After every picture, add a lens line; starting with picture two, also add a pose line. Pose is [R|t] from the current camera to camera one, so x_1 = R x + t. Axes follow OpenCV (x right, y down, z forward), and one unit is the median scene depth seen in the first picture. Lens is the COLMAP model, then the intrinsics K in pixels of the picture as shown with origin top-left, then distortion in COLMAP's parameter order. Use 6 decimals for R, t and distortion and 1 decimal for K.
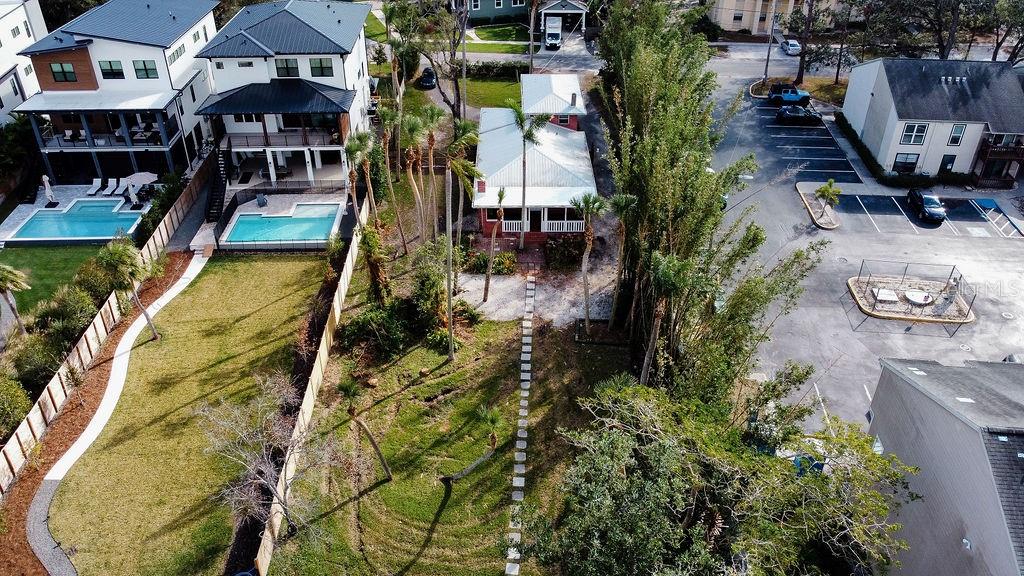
lens RADIAL K [[789.6, 0, 512.0], [0, 789.6, 288.0], [0, 0, 1]] dist [0.009887, -0.000506]
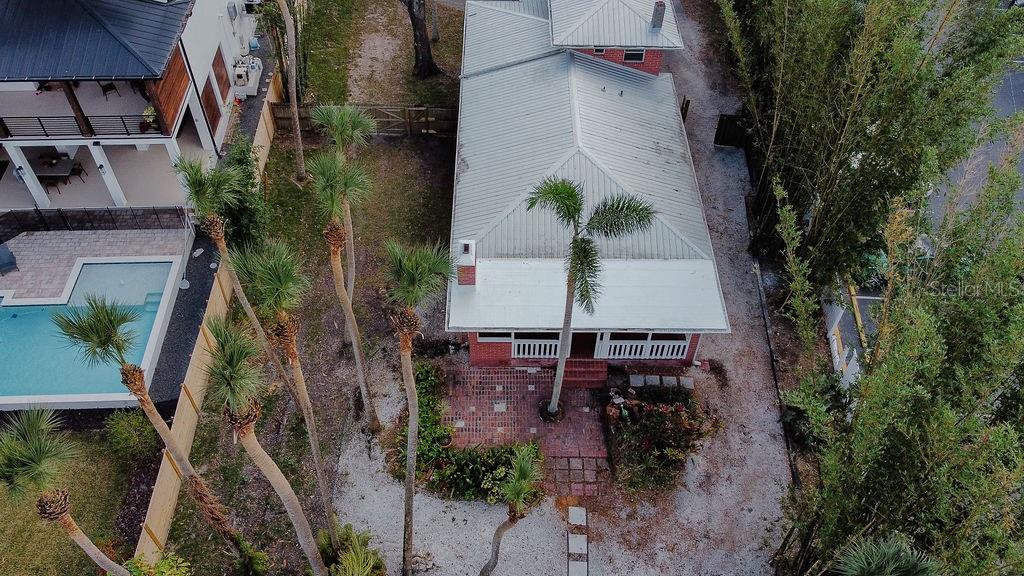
lens RADIAL K [[789.6, 0, 512.0], [0, 789.6, 288.0], [0, 0, 1]] dist [0.009887, -0.000506]
pose [[0.999680, 0.011057, 0.022756, -0.023197], [-0.017070, 0.958637, 0.284119, -0.245194], [-0.018673, -0.284417, 0.958519, 0.562981]]
